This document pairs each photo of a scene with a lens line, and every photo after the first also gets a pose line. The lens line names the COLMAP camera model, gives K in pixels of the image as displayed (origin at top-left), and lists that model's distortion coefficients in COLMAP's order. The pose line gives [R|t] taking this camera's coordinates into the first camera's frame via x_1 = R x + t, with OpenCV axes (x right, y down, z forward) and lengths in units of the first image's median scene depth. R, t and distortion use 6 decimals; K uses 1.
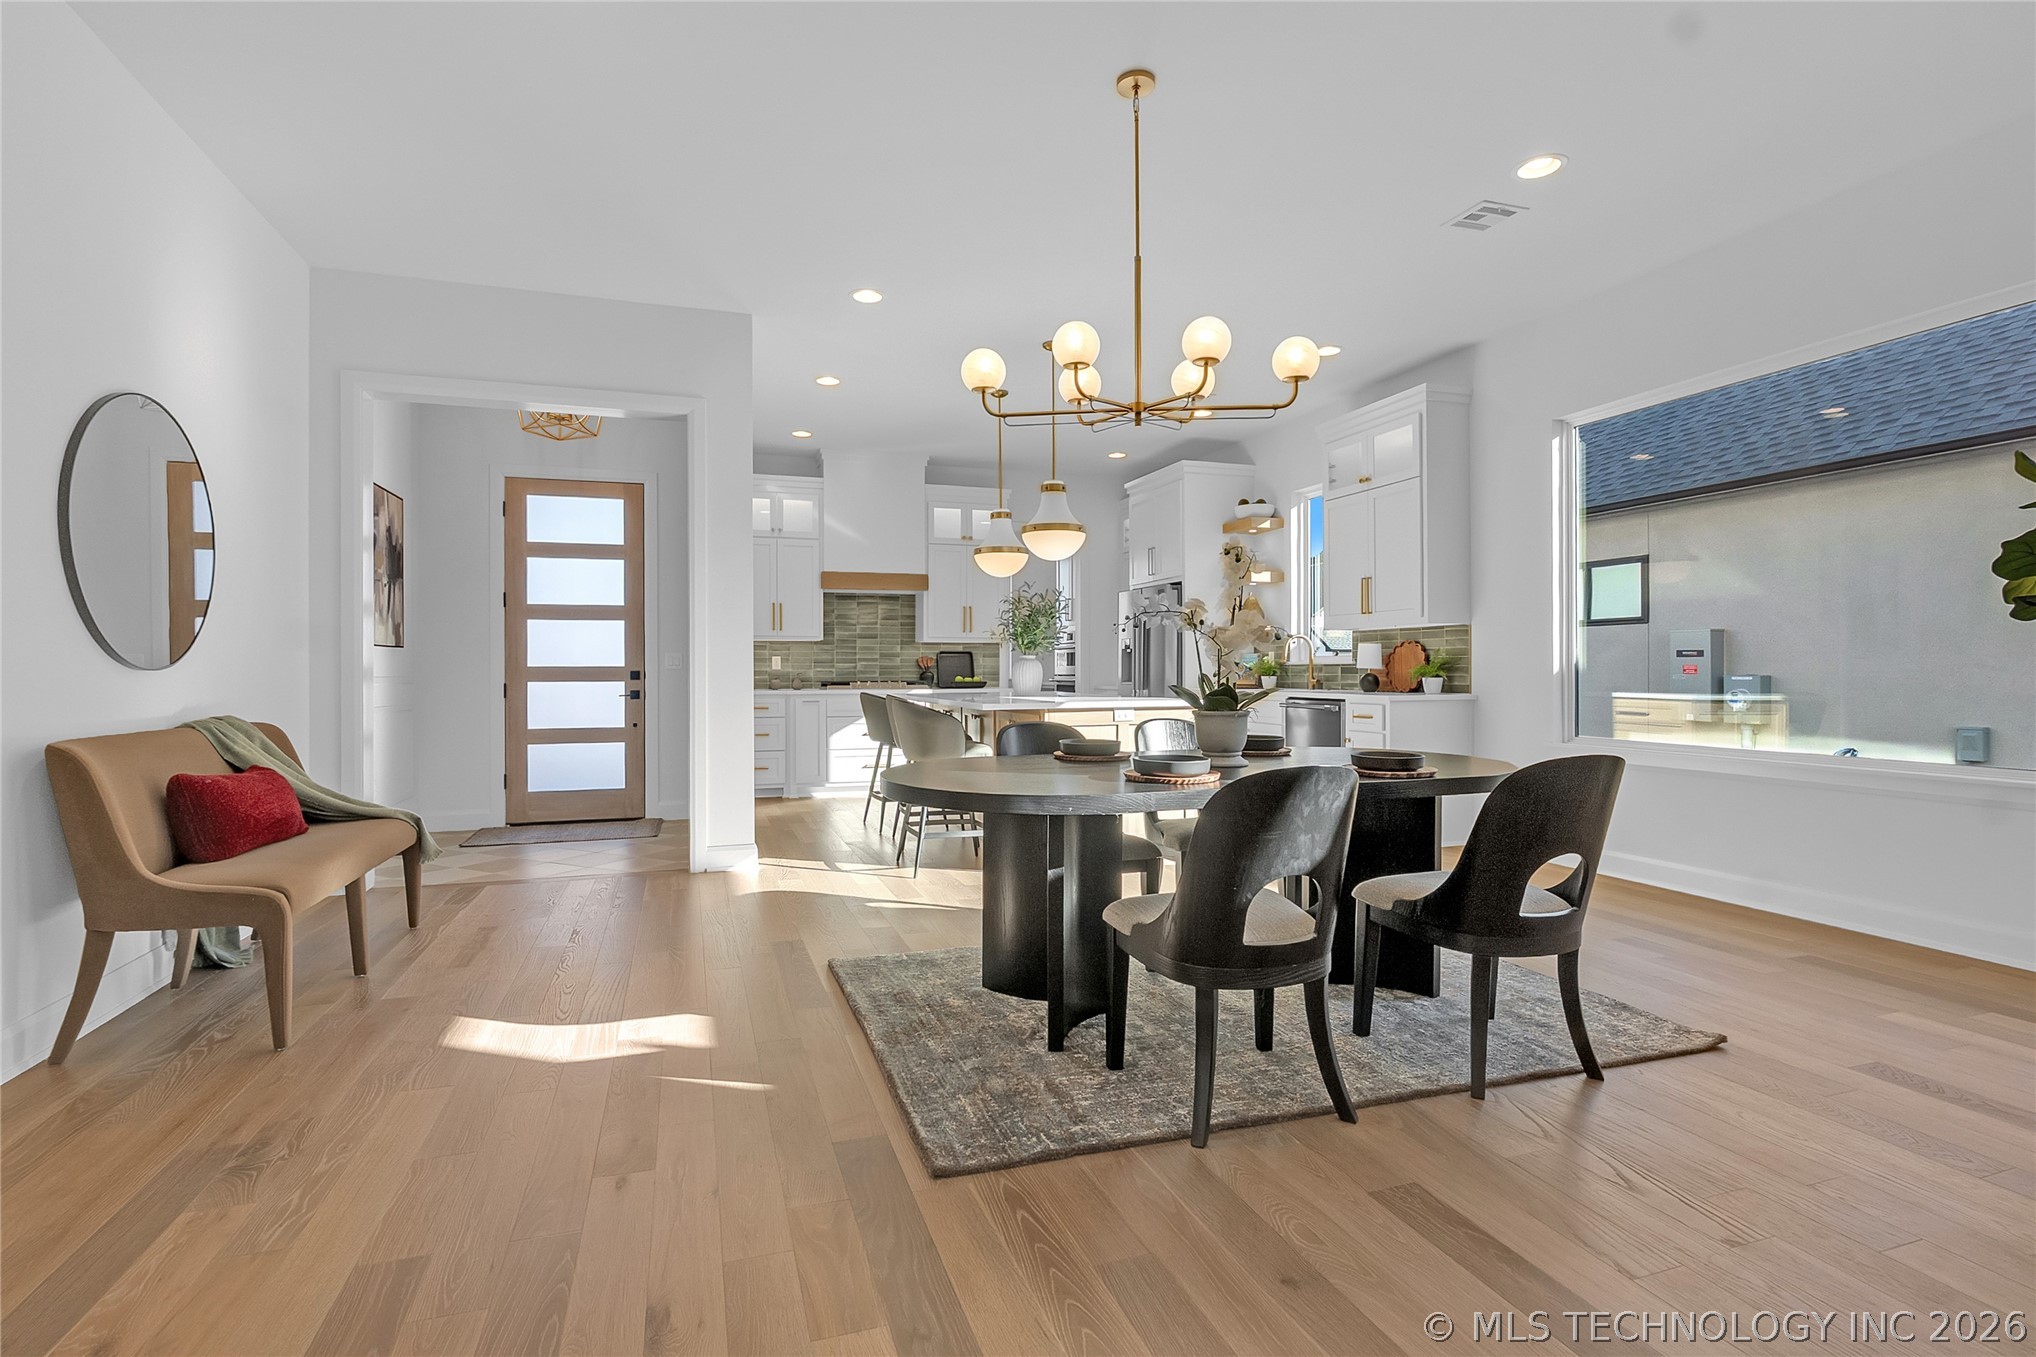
lens RADIAL K [[981.4, 0, 1025.0], [0, 981.4, 675.8], [0, 0, 1]] dist [-0.008017, 0.003485]
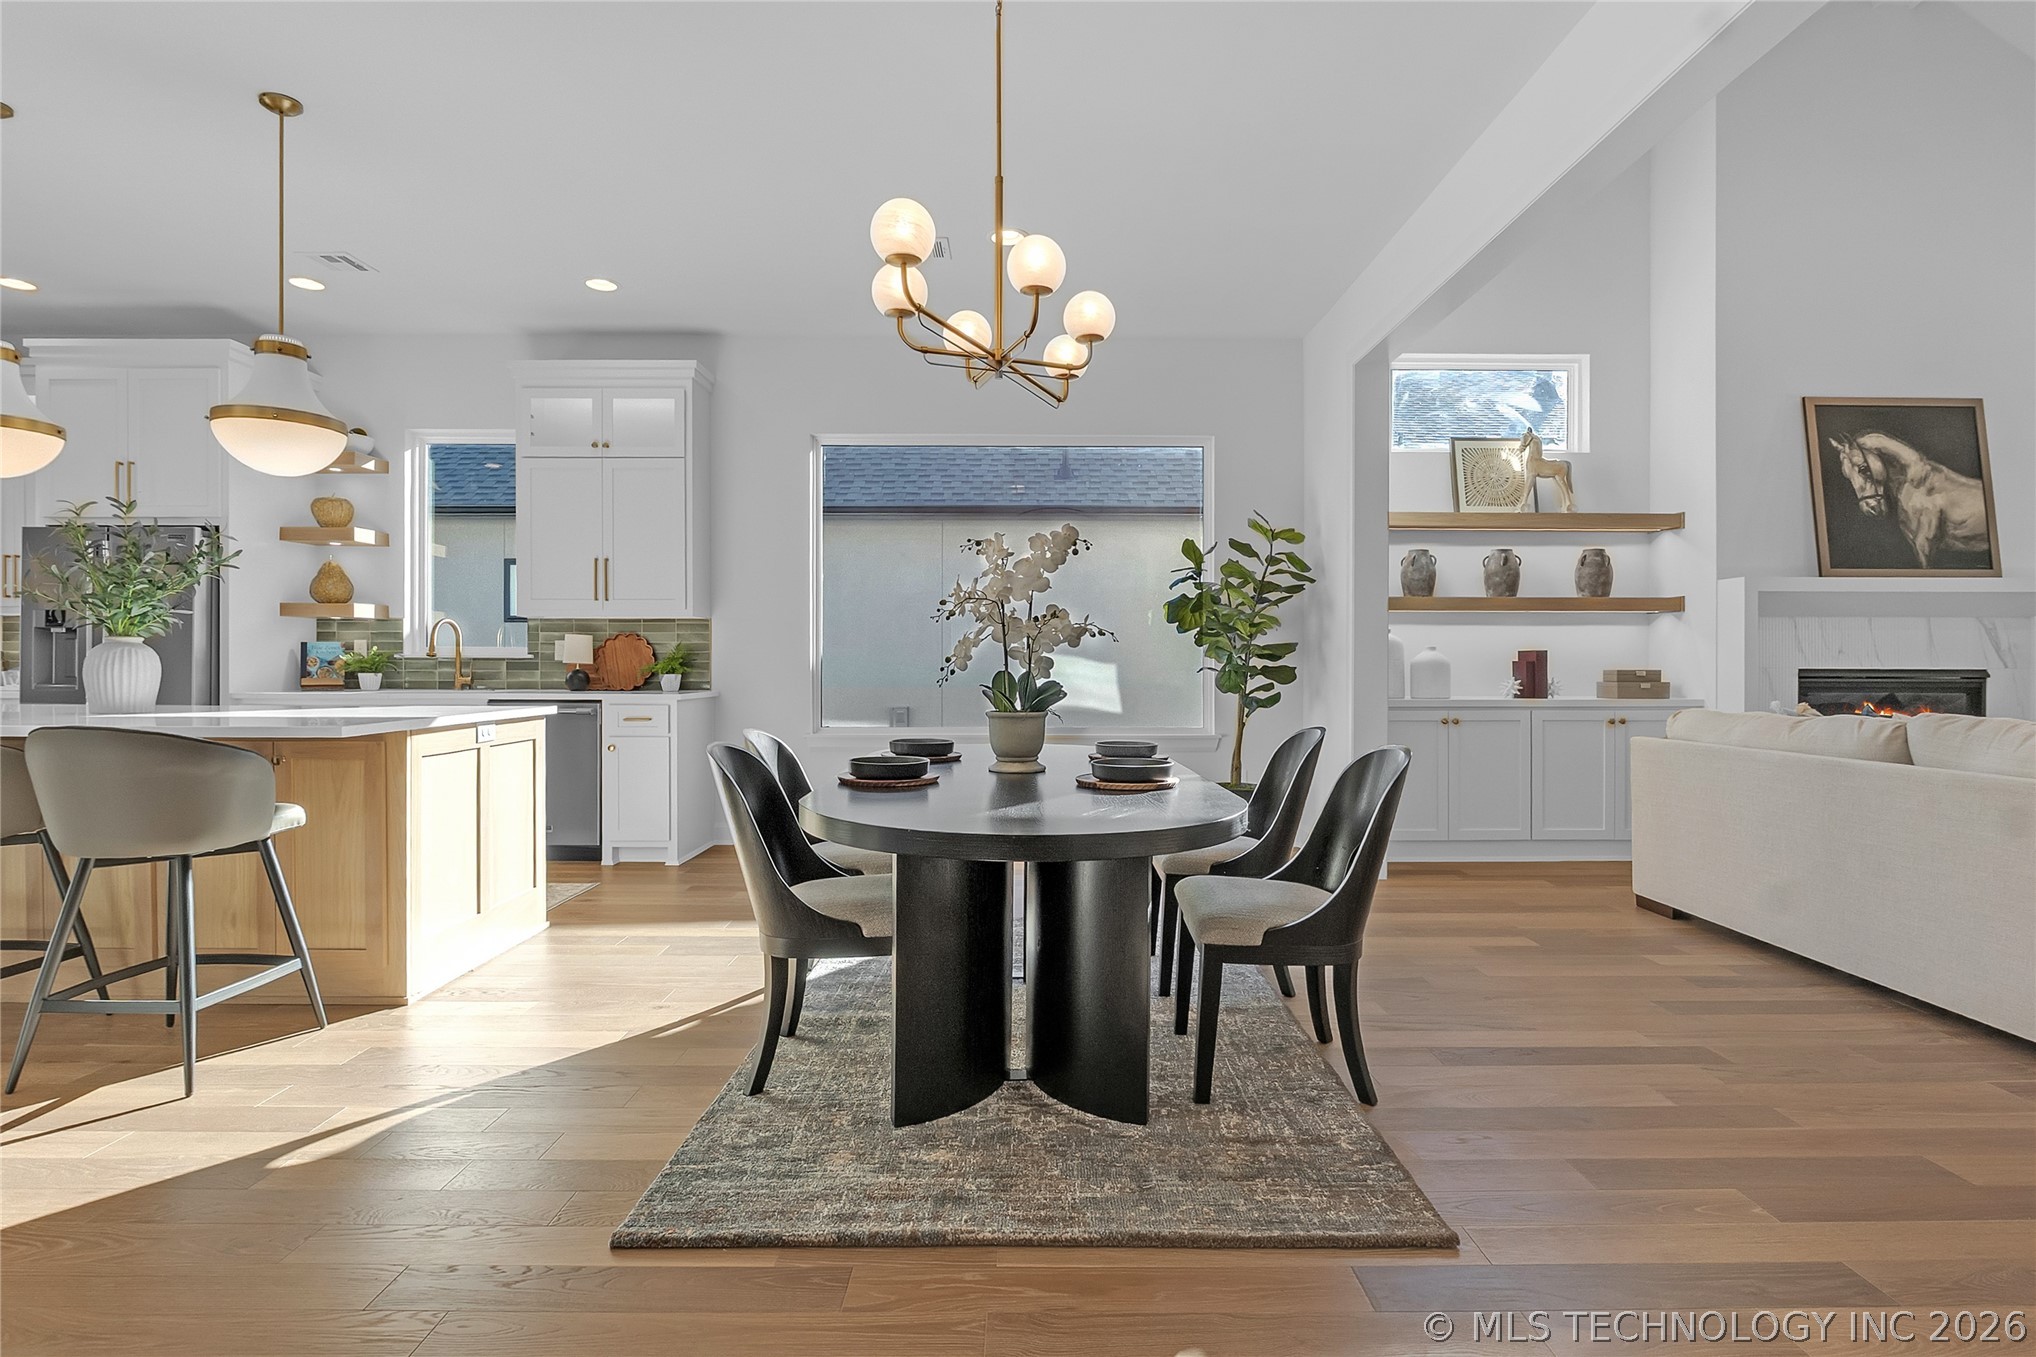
lens RADIAL K [[981.4, 0, 1052.9], [0, 981.4, 669.1], [0, 0, 1]] dist [-0.008017, 0.003485]
pose [[0.302595, 0.000326, 0.953119, -0.285219], [-0.000380, 1.000000, -0.000221, -0.002540], [-0.953119, -0.000295, 0.302595, 0.293424]]
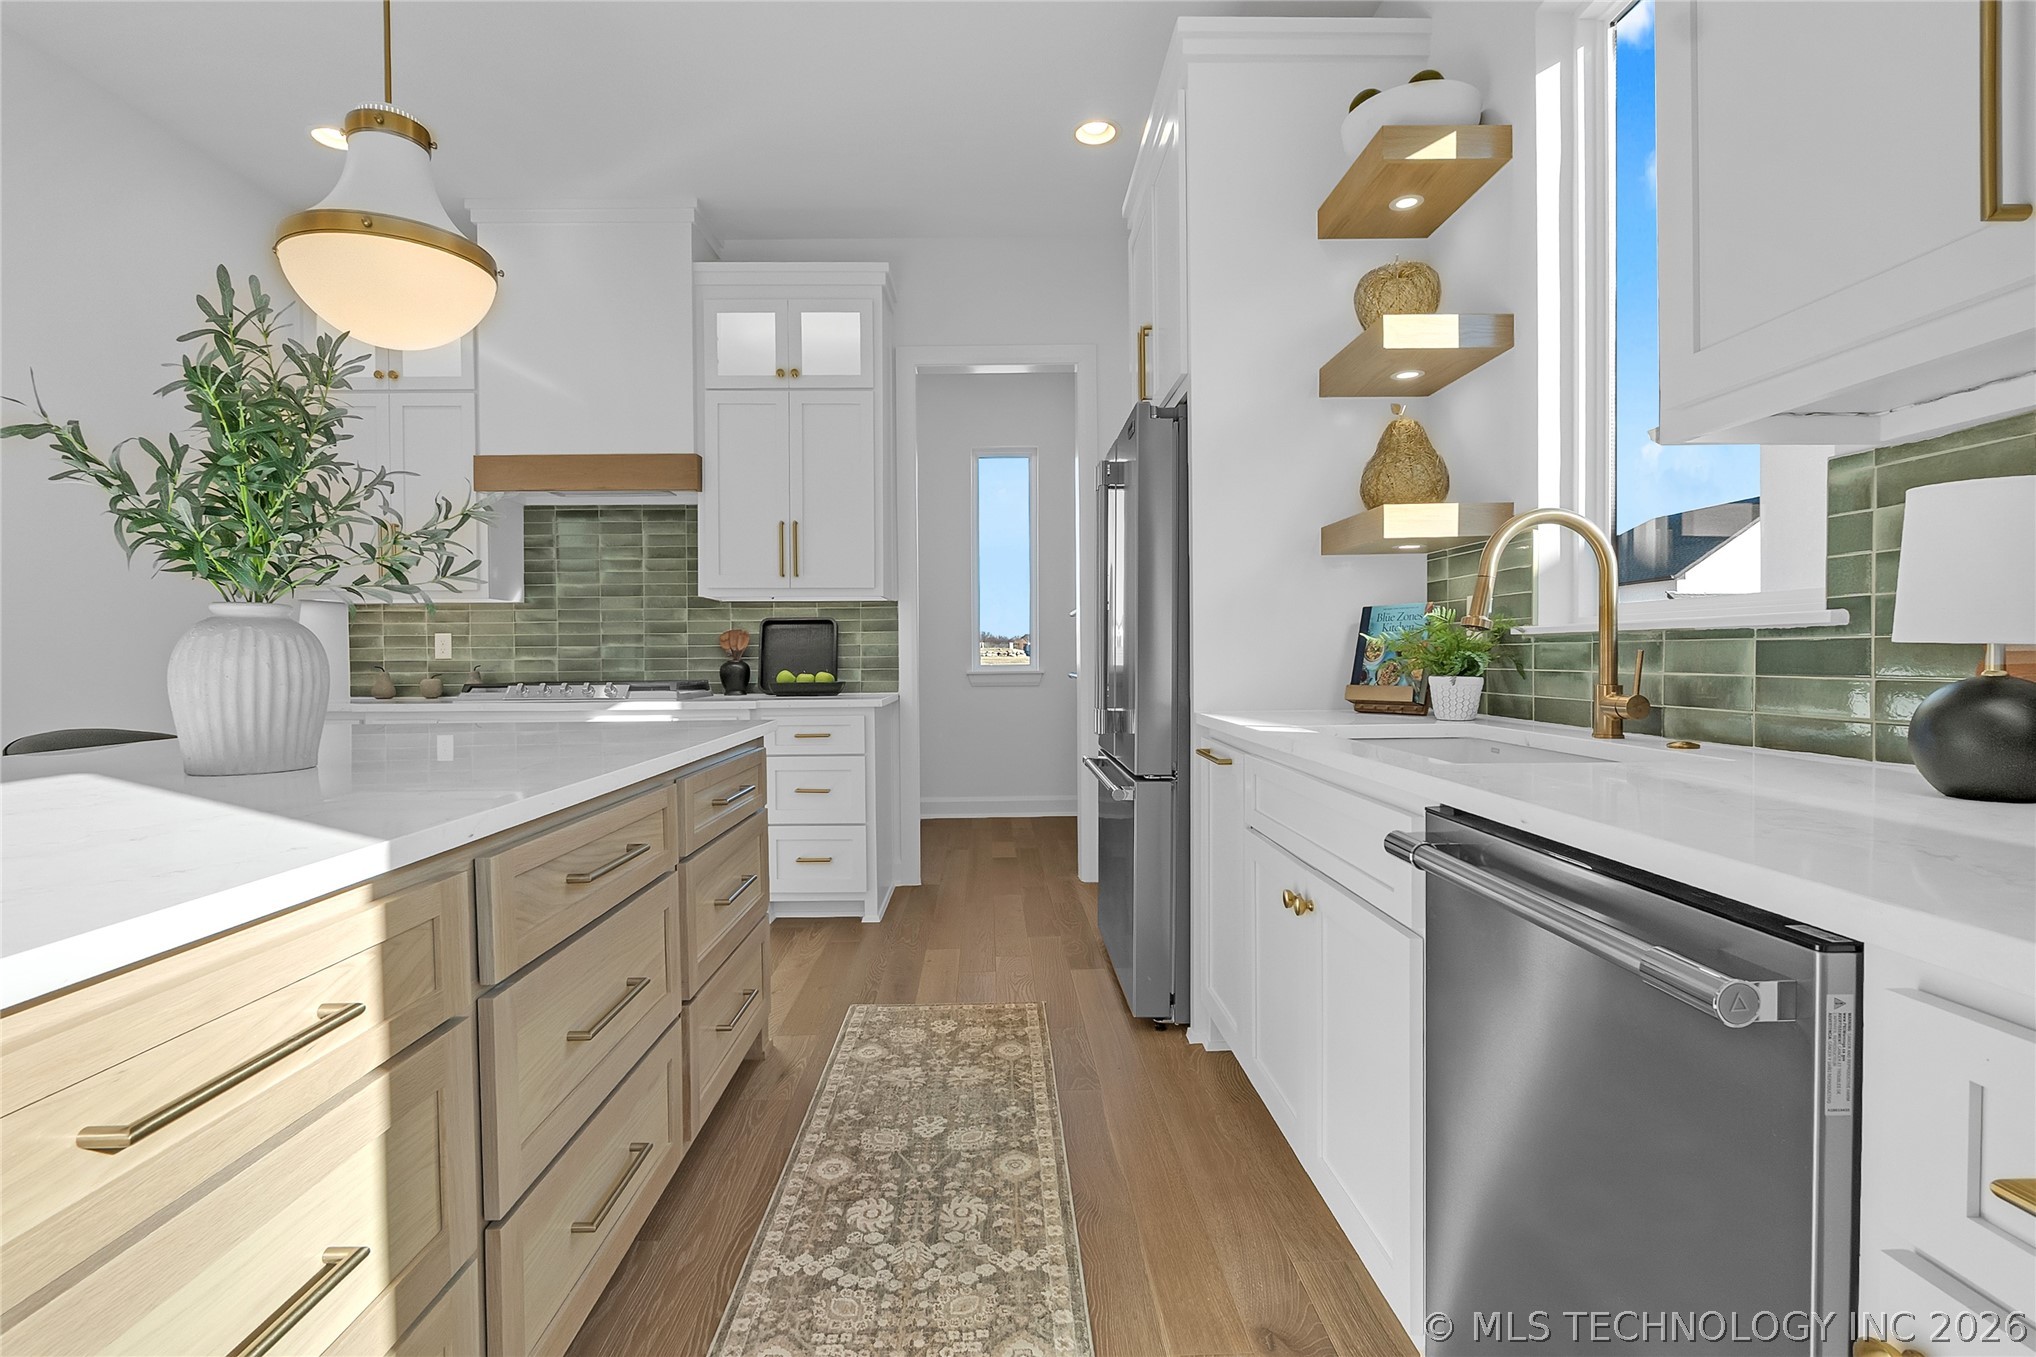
lens RADIAL K [[981.4, 0, 1012.0], [0, 981.4, 668.3], [0, 0, 1]] dist [-0.008017, 0.003485]
pose [[0.952747, -0.003079, -0.303750, 0.209796], [0.006316, 0.999933, 0.009675, -0.005462], [0.303700, -0.011136, 0.952703, 0.676800]]
